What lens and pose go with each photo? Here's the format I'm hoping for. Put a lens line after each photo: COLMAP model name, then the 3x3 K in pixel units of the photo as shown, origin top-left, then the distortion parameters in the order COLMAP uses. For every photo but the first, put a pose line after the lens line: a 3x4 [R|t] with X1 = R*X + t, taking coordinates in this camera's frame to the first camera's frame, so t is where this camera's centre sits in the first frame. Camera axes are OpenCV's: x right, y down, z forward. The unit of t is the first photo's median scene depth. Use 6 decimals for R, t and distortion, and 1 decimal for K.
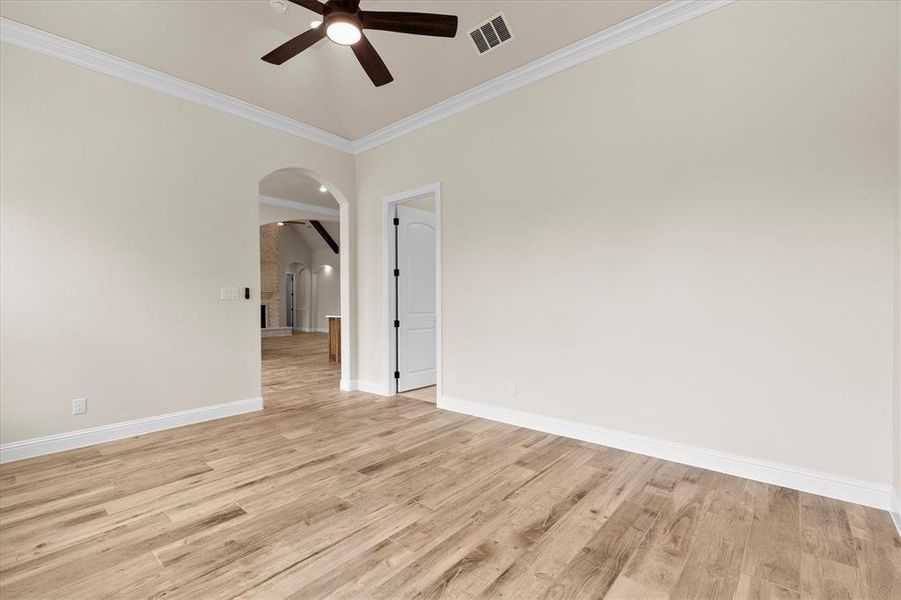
lens RADIAL K [[403.0, 0, 449.2], [0, 403.0, 302.2], [0, 0, 1]] dist [0.005534, -0.000324]
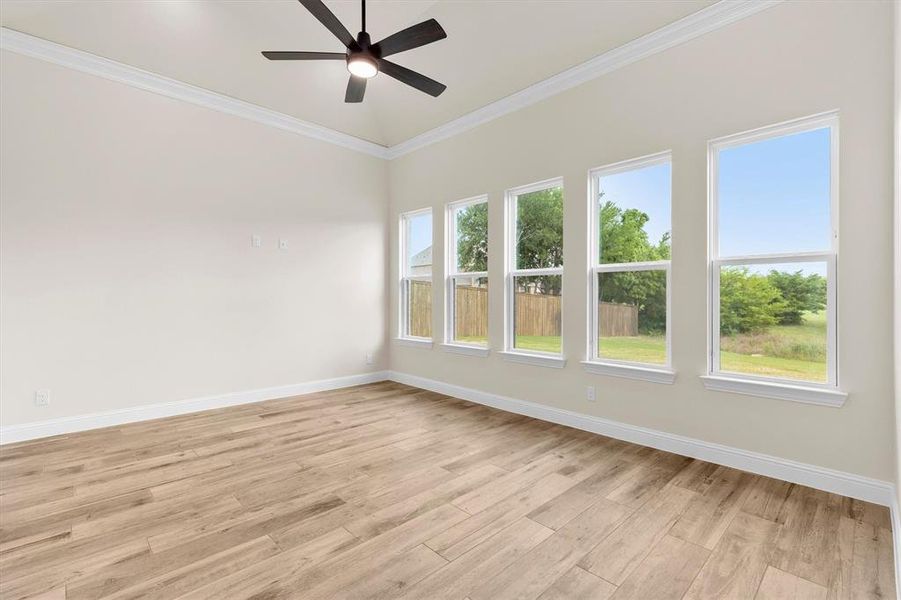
lens RADIAL K [[403.0, 0, 449.2], [0, 403.0, 302.2], [0, 0, 1]] dist [0.005534, -0.000324]
pose [[-0.995963, 0.002476, 0.089735, -0.560596], [0.003577, 0.999920, 0.012102, -0.000001], [-0.089698, 0.012374, -0.995892, 1.958023]]
